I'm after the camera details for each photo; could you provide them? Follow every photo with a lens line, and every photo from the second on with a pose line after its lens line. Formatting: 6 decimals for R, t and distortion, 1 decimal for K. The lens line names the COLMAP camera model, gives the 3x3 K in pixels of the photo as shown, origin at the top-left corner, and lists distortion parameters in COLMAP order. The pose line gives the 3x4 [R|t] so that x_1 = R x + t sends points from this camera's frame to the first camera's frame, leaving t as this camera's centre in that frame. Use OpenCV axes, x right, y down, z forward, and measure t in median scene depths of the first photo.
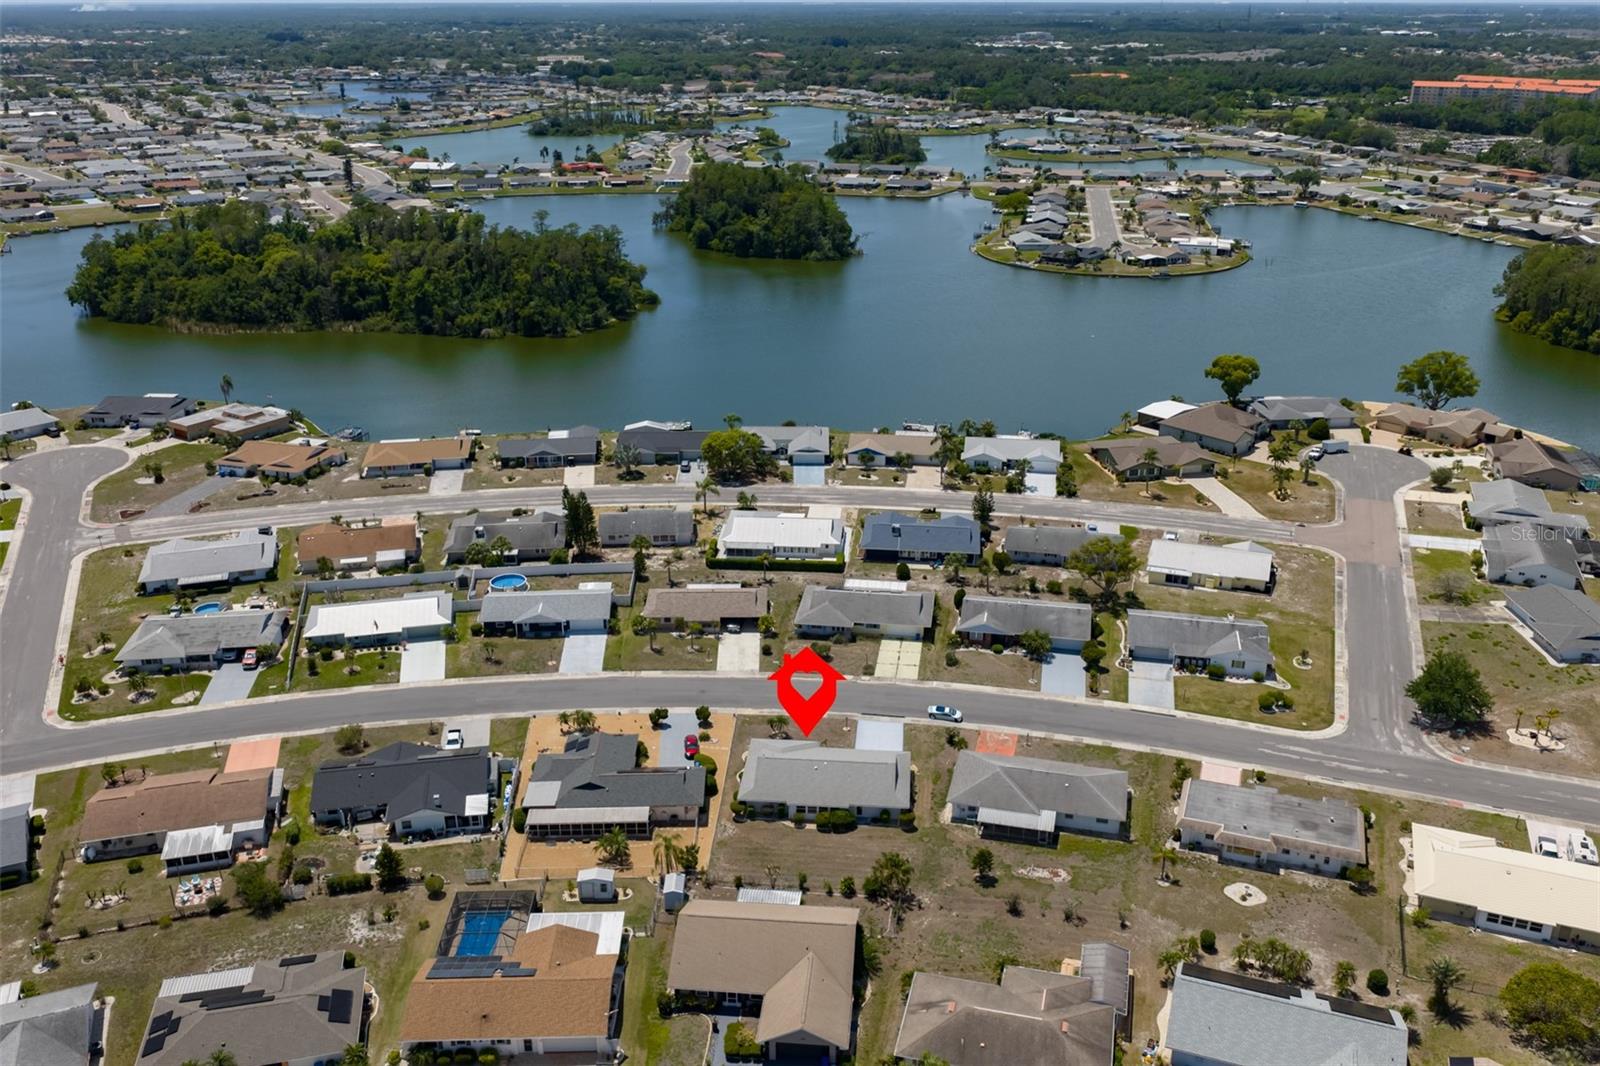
lens RADIAL K [[1321.8, 0, 801.2], [0, 1321.8, 533.8], [0, 0, 1]] dist [0.022142, -0.043044]
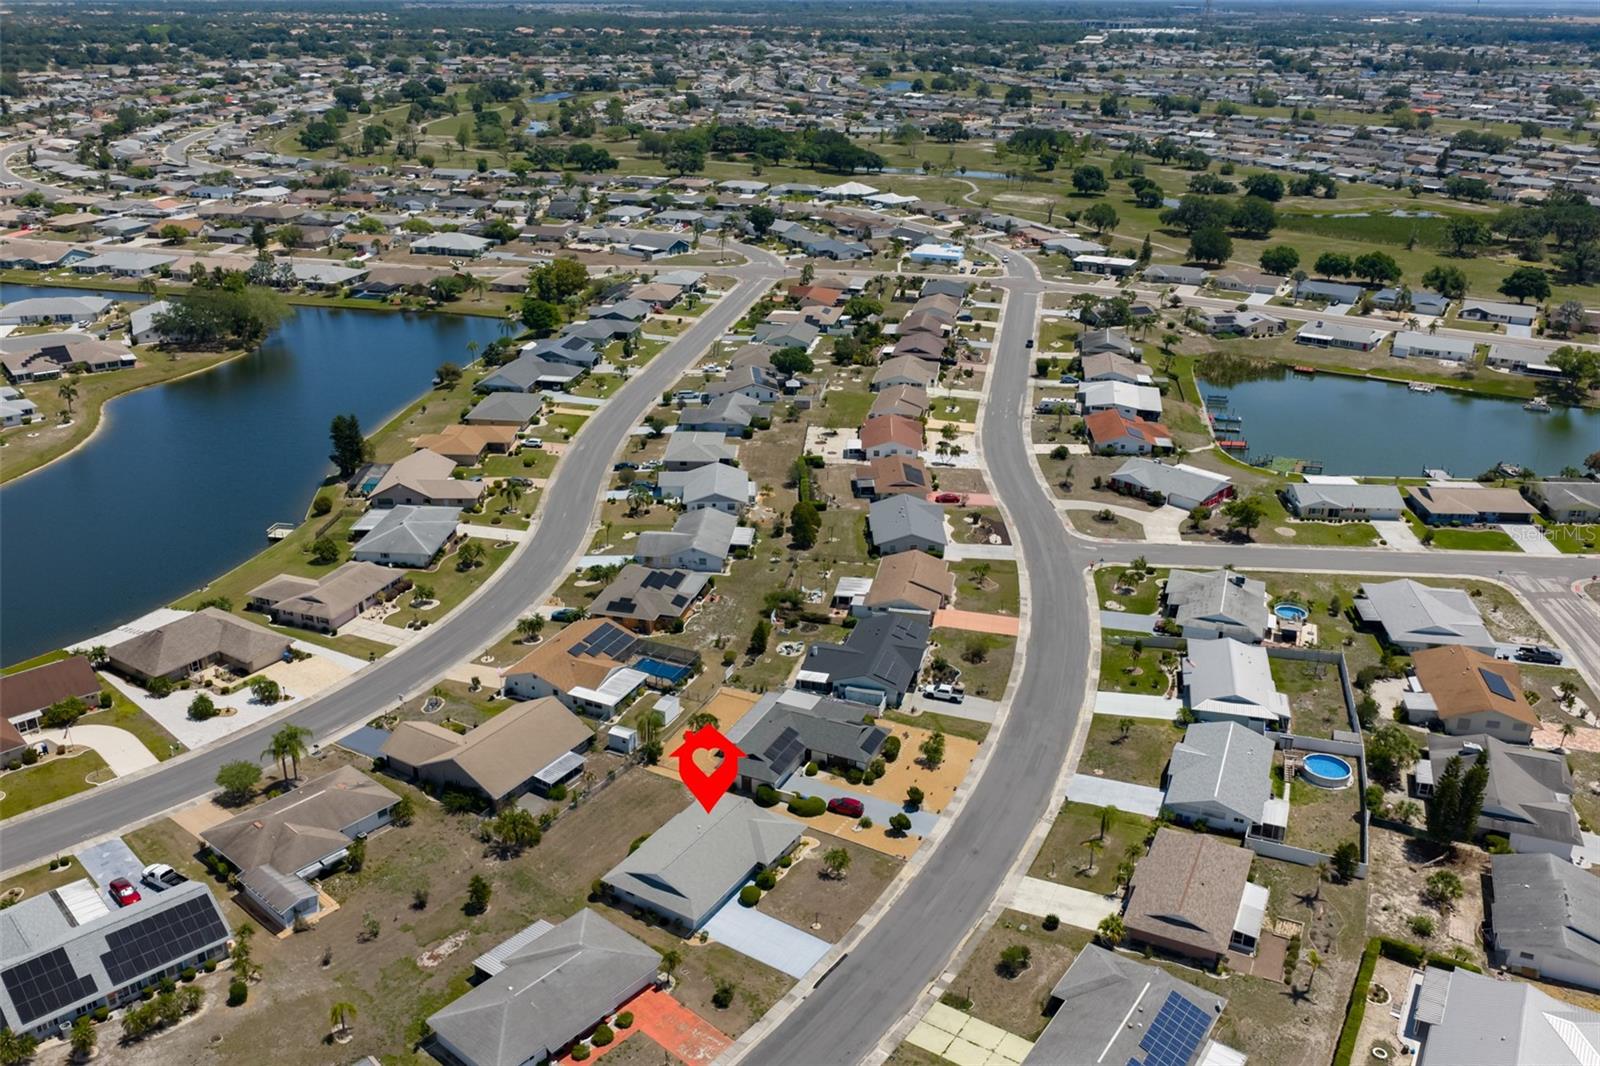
lens RADIAL K [[1321.8, 0, 800.9], [0, 1321.8, 535.7], [0, 0, 1]] dist [0.022142, -0.043044]
pose [[-0.444417, 0.339577, -0.828964, 0.532977], [-0.345169, 0.789007, 0.508258, -0.375599], [0.826651, 0.512012, -0.233437, 0.924027]]
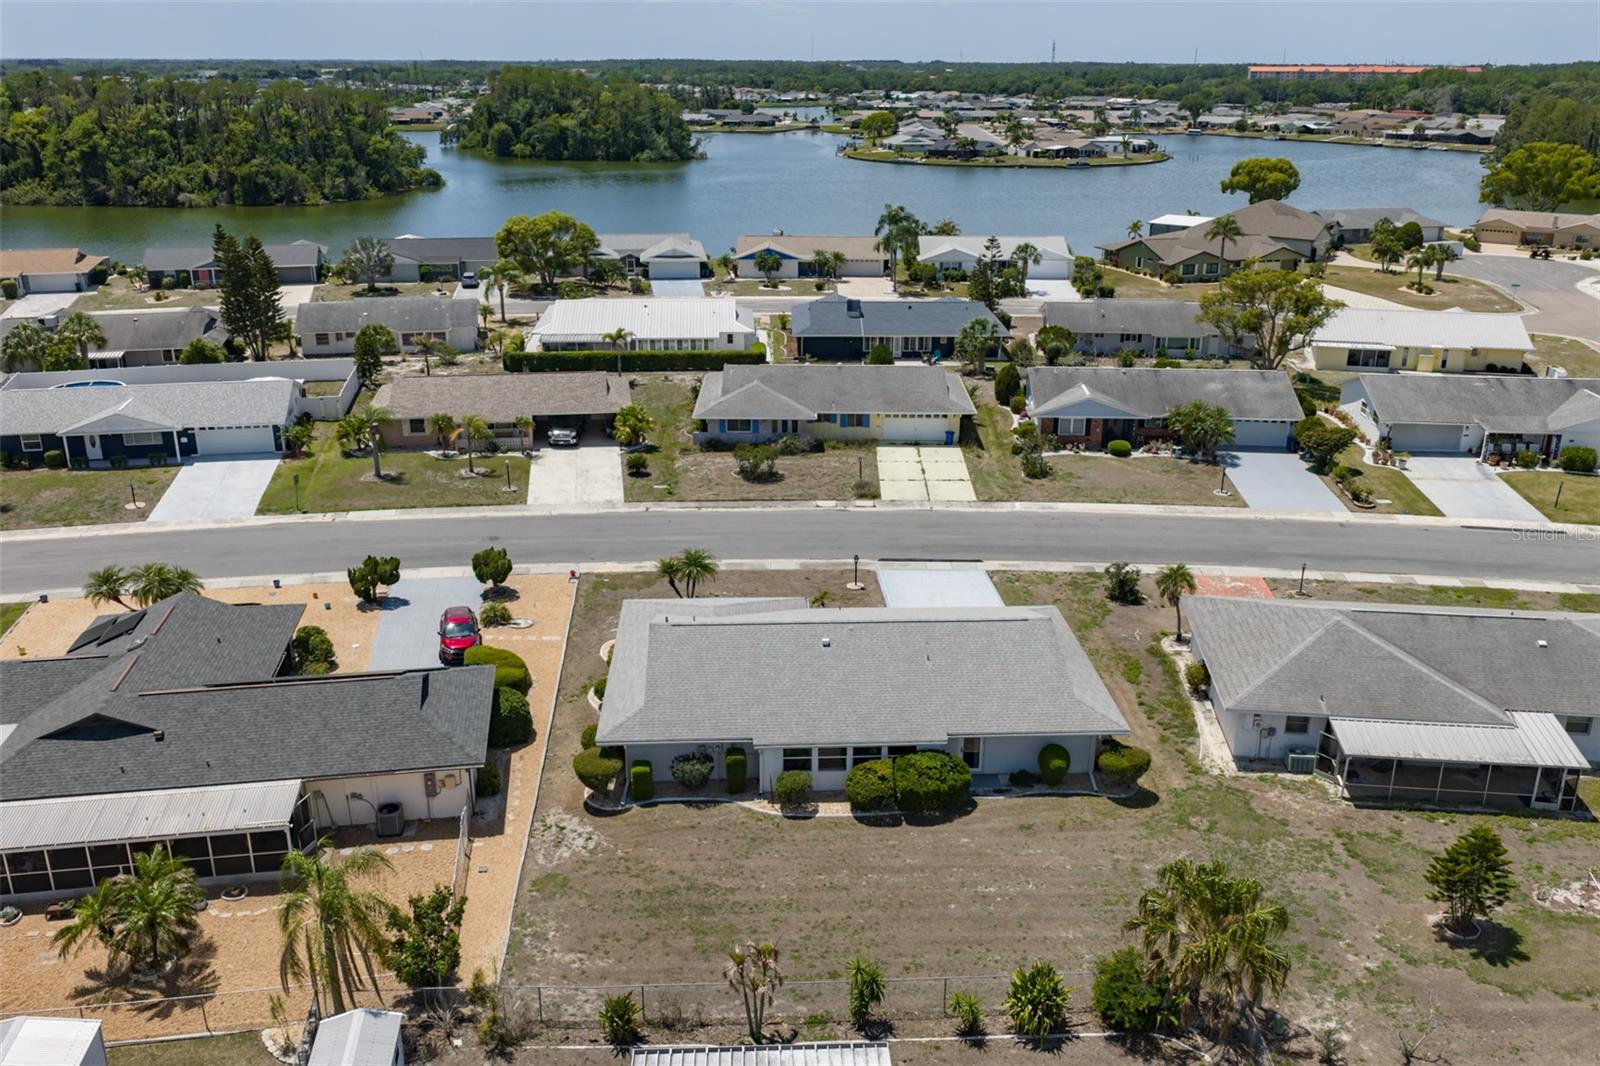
lens RADIAL K [[1321.8, 0, 801.5], [0, 1321.8, 536.4], [0, 0, 1]] dist [0.022142, -0.043044]
pose [[0.990437, -0.041561, 0.131553, -0.030259], [0.046837, 0.998207, -0.037265, 0.128412], [-0.129768, 0.043071, 0.990608, 0.524961]]
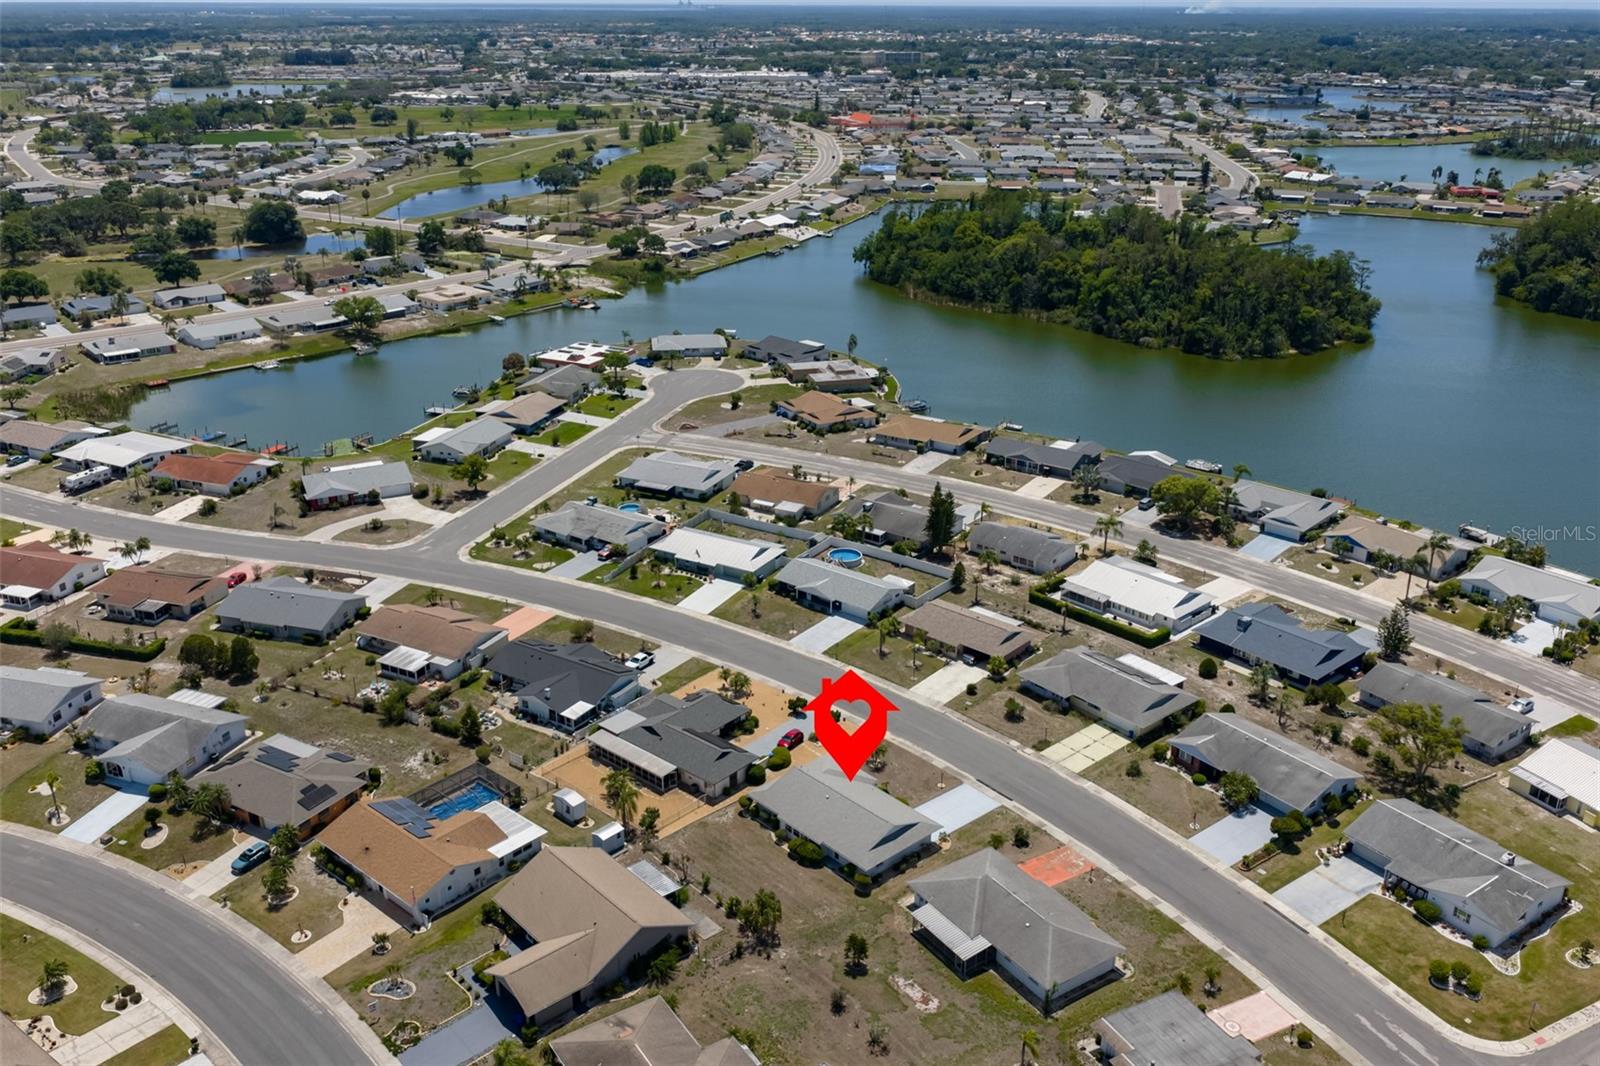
lens RADIAL K [[1321.8, 0, 802.6], [0, 1321.8, 534.5], [0, 0, 1]] dist [0.022142, -0.043044]
pose [[0.736483, 0.256196, -0.626064, 0.436983], [-0.257700, 0.961977, 0.090507, -0.070974], [0.625447, 0.094680, 0.774501, 0.176288]]
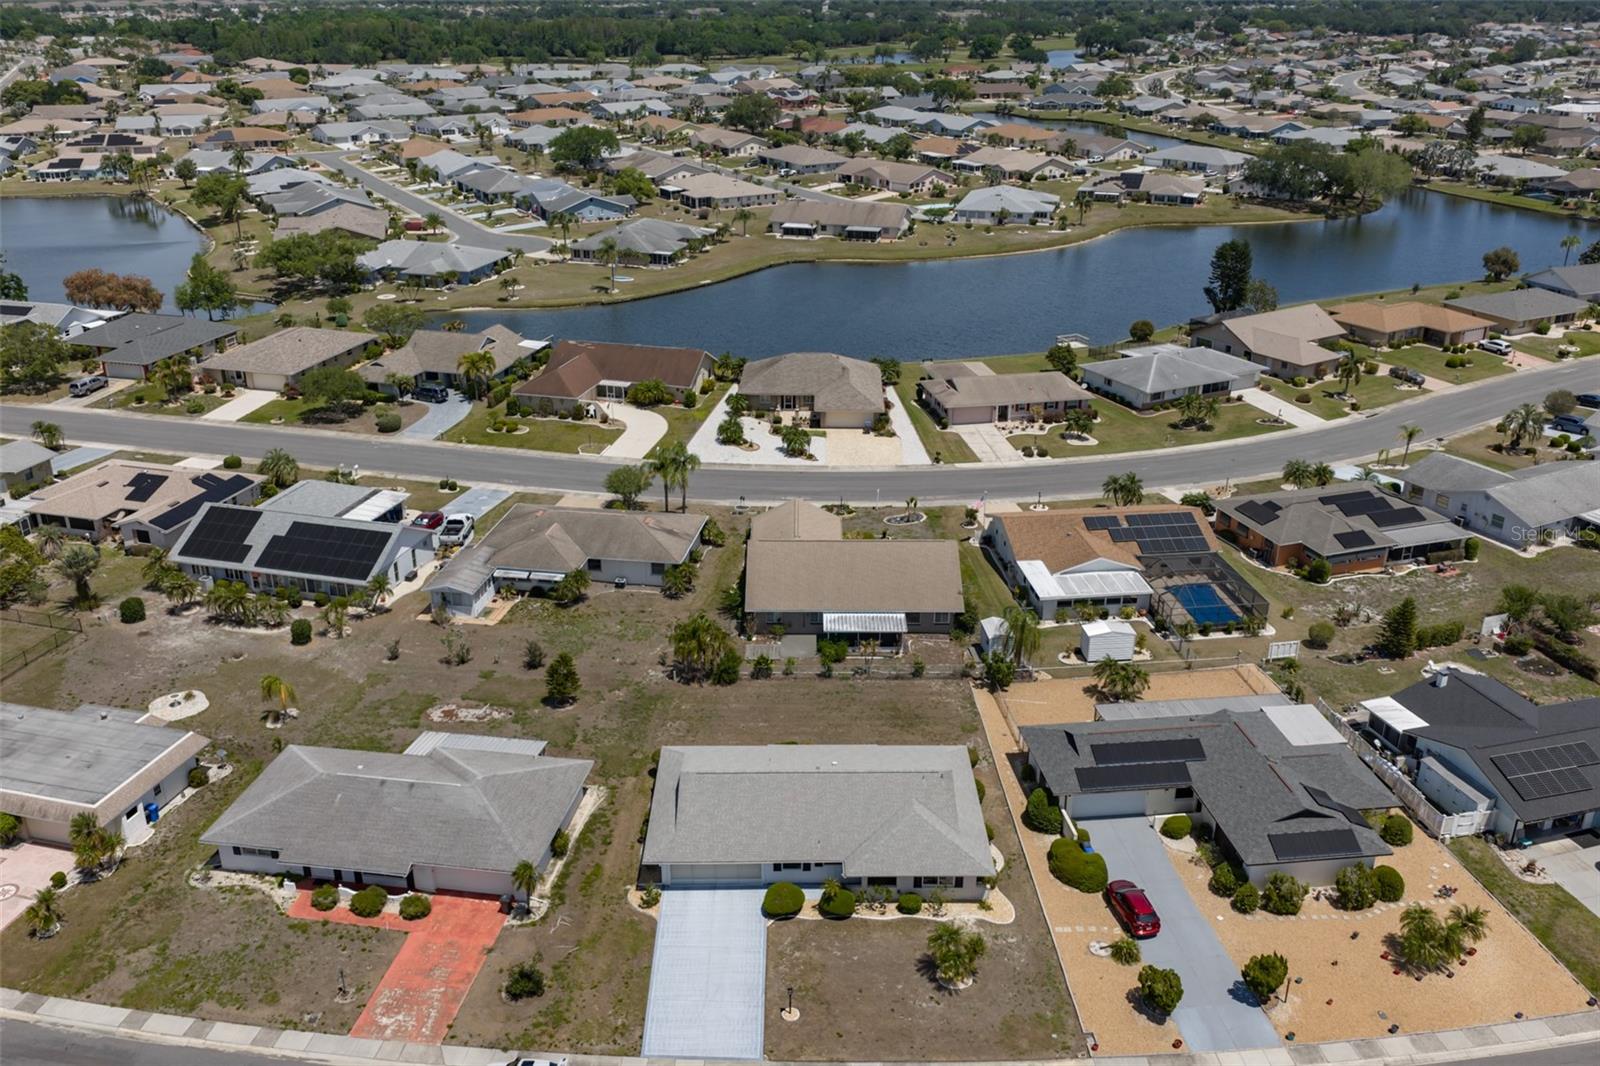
lens RADIAL K [[1321.8, 0, 801.5], [0, 1321.8, 530.0], [0, 0, 1]] dist [0.022142, -0.043044]
pose [[-0.995481, 0.034916, -0.088307, 0.053150], [-0.037583, 0.709150, 0.704056, -0.200340], [0.087206, 0.704193, -0.704633, 1.027321]]
